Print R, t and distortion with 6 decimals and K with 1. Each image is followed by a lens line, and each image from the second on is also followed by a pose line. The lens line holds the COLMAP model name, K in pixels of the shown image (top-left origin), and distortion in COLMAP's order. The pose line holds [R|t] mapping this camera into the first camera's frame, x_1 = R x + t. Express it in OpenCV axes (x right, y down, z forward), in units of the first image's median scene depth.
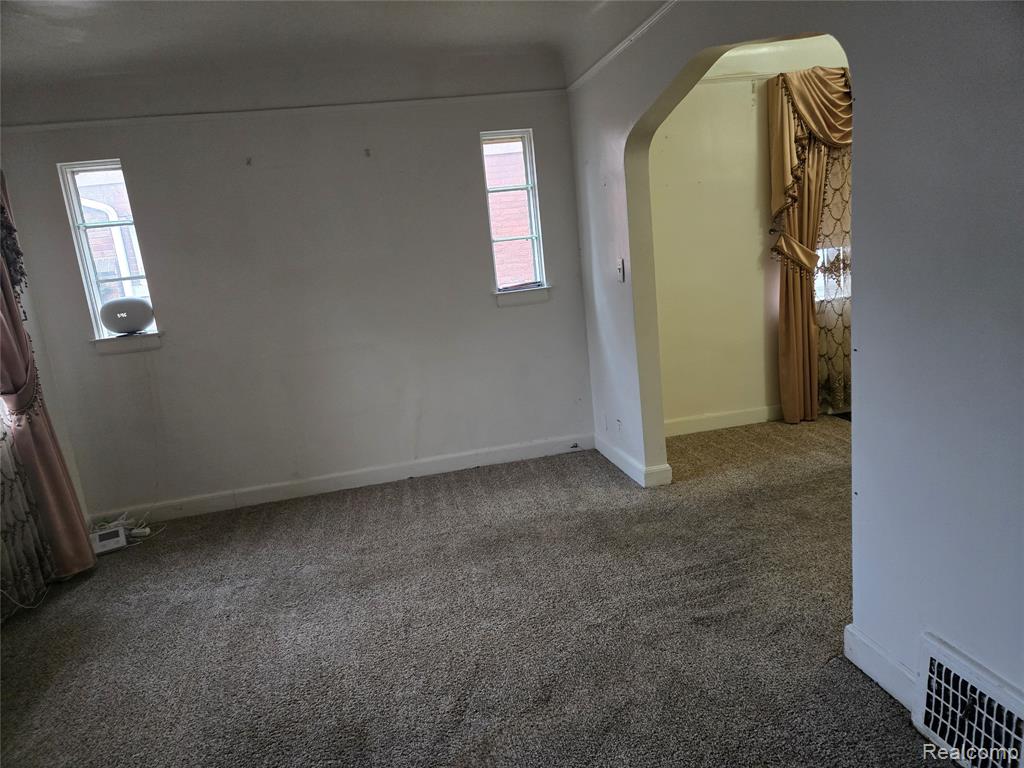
lens RADIAL K [[680.0, 0, 505.2], [0, 680.0, 384.7], [0, 0, 1]] dist [0.077564, -0.061657]
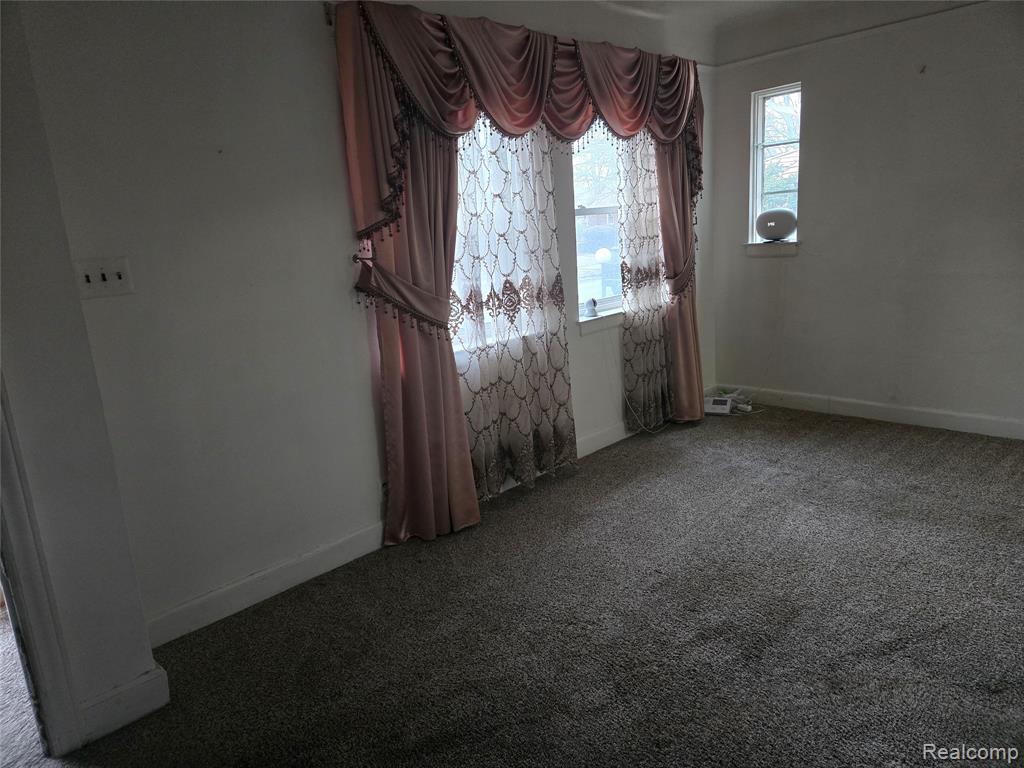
lens RADIAL K [[680.0, 0, 505.0], [0, 680.0, 373.2], [0, 0, 1]] dist [0.077564, -0.061657]
pose [[0.554123, 0.244188, -0.795814, 0.179245], [-0.148311, 0.969672, 0.194266, -0.015549], [0.819116, 0.010380, 0.573534, -0.028053]]
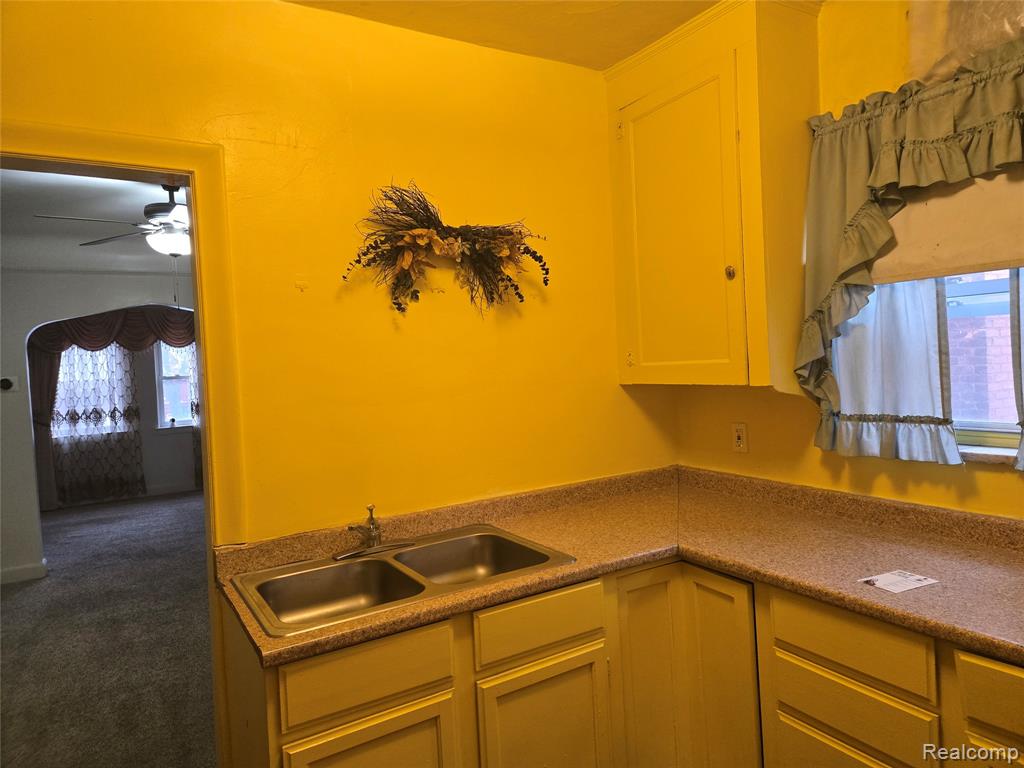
lens RADIAL K [[680.0, 0, 510.0], [0, 680.0, 373.2], [0, 0, 1]] dist [0.077564, -0.061657]
pose [[0.339677, 0.109856, -0.934104, 1.778064], [-0.168781, 0.984153, 0.054367, -0.379880], [0.925274, 0.139192, 0.352836, 0.855459]]
